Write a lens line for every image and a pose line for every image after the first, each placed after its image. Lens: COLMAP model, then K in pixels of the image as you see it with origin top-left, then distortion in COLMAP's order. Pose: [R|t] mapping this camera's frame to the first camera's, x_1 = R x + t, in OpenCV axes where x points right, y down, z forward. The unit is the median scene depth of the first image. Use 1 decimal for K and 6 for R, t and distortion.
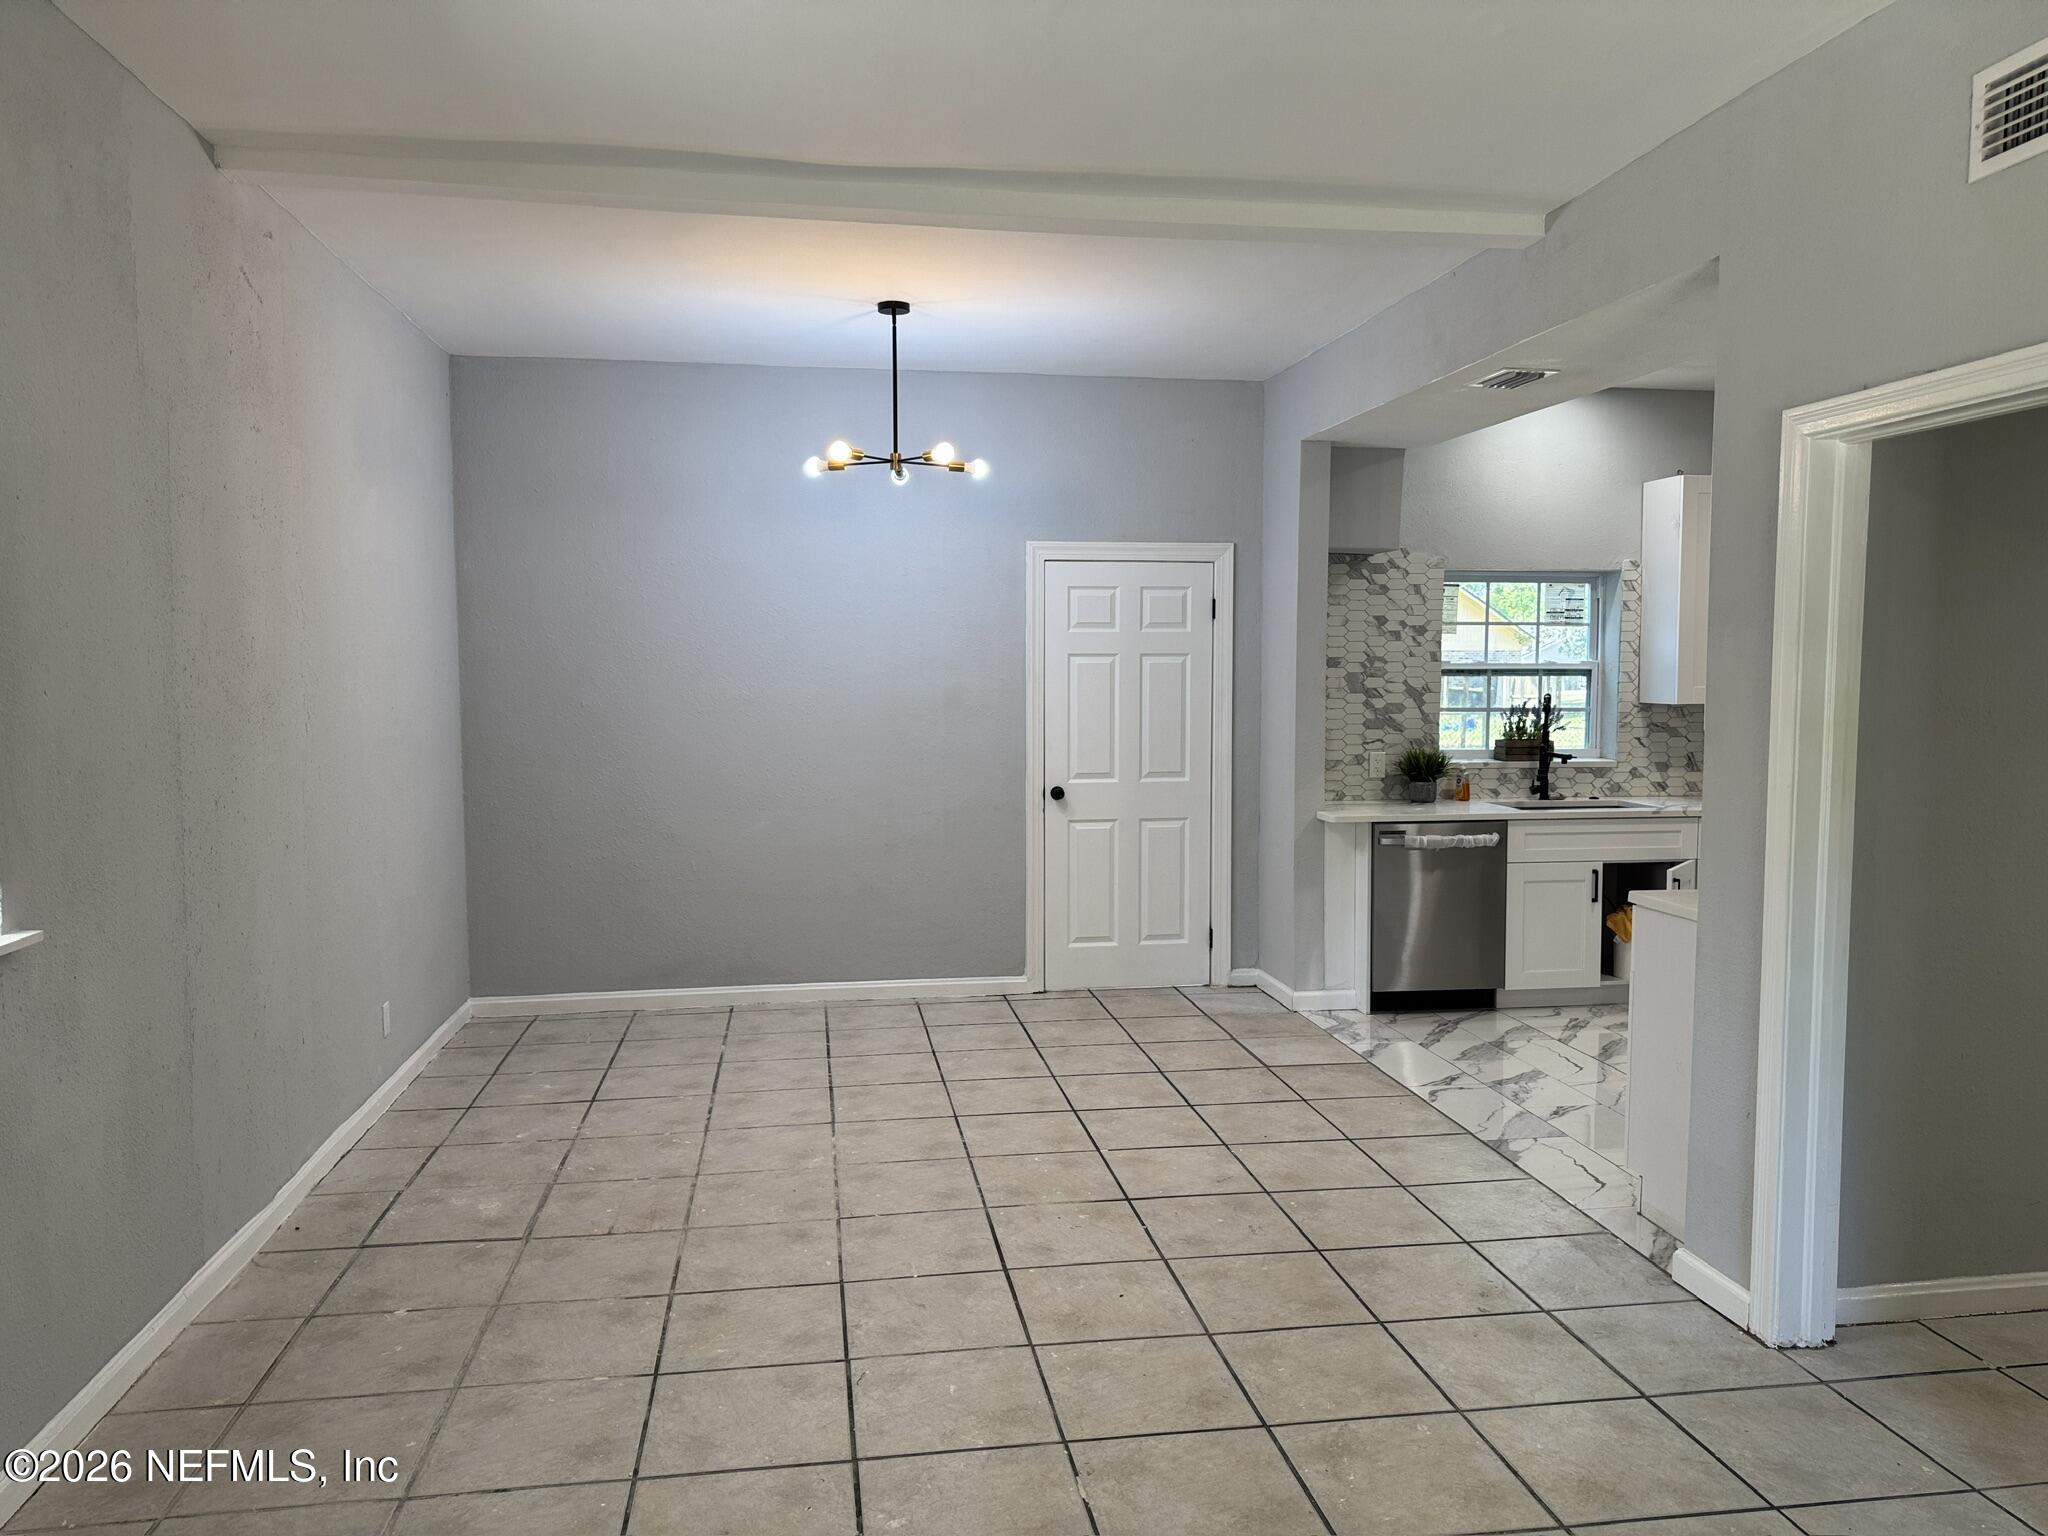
lens RADIAL K [[1450.8, 0, 1024.0], [0, 1450.8, 768.0], [0, 0, 1]] dist [0.207850, -0.411666]
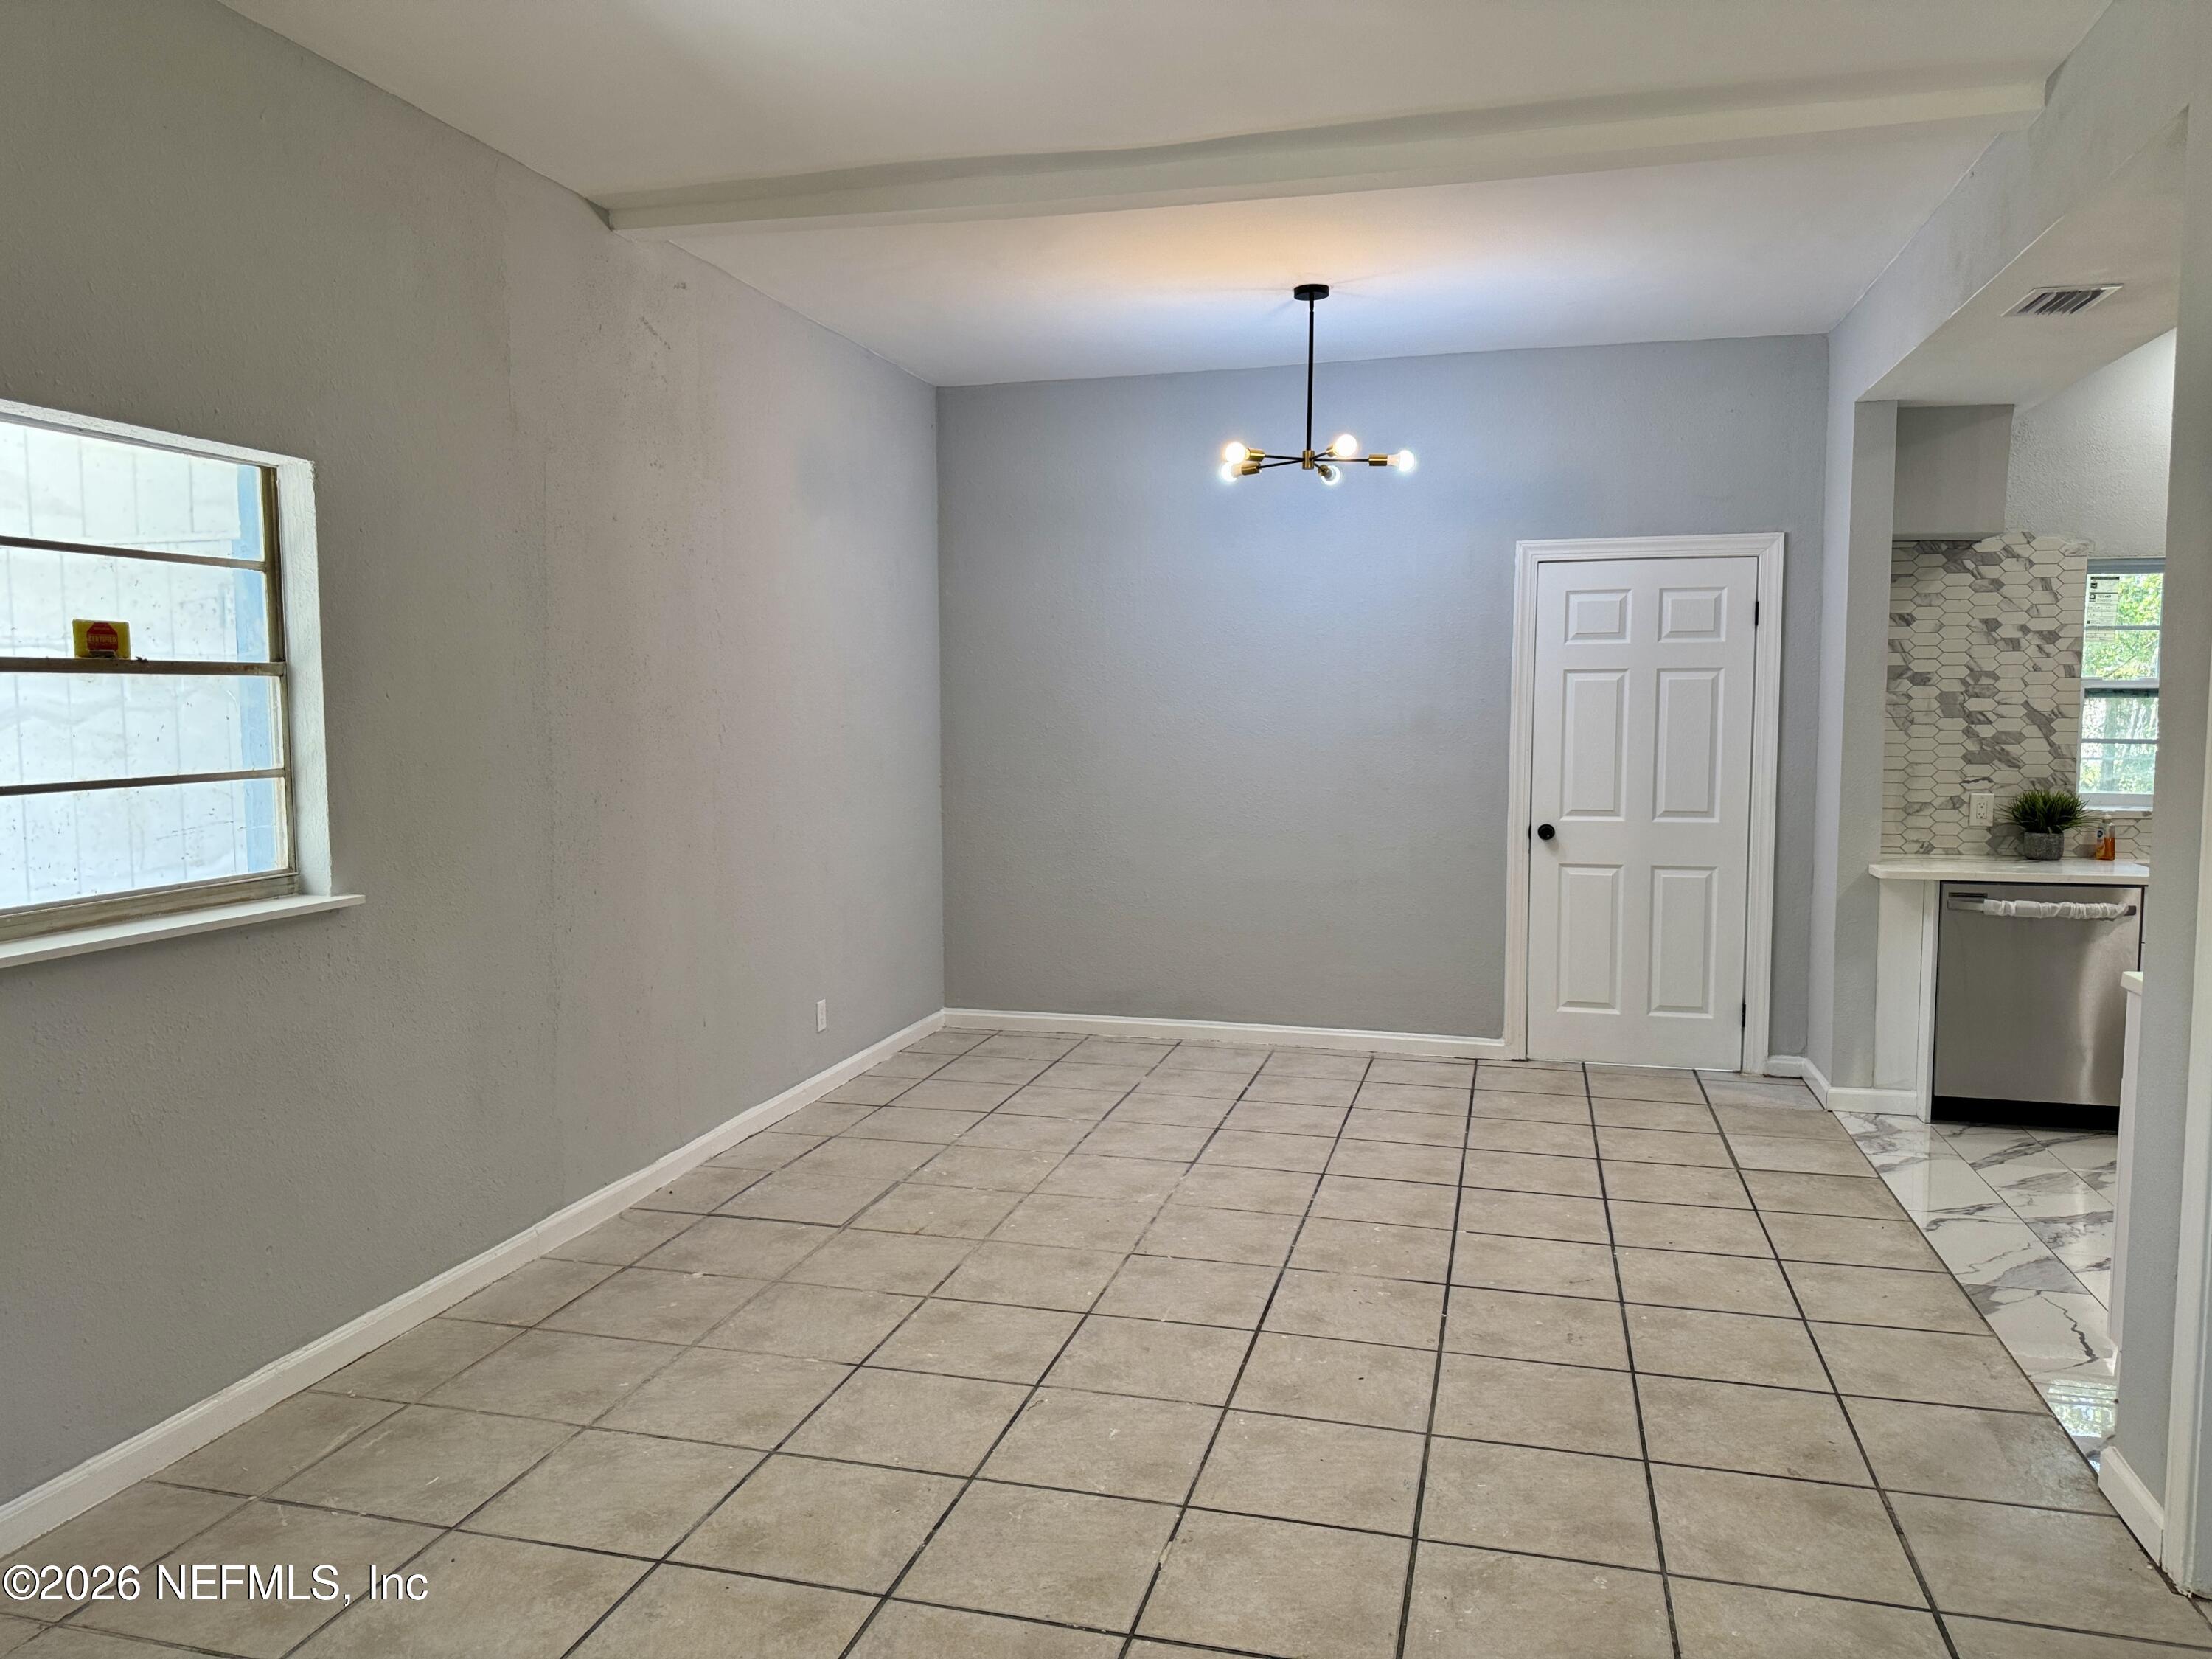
lens RADIAL K [[1571.8, 0, 1106.0], [0, 1571.8, 829.5], [0, 0, 1]] dist [0.121608, -0.165096]
pose [[0.915398, 0.033666, -0.401140, 0.183440], [-0.029172, 0.999425, 0.017307, 0.008113], [0.401492, -0.004140, 0.915853, 0.035246]]
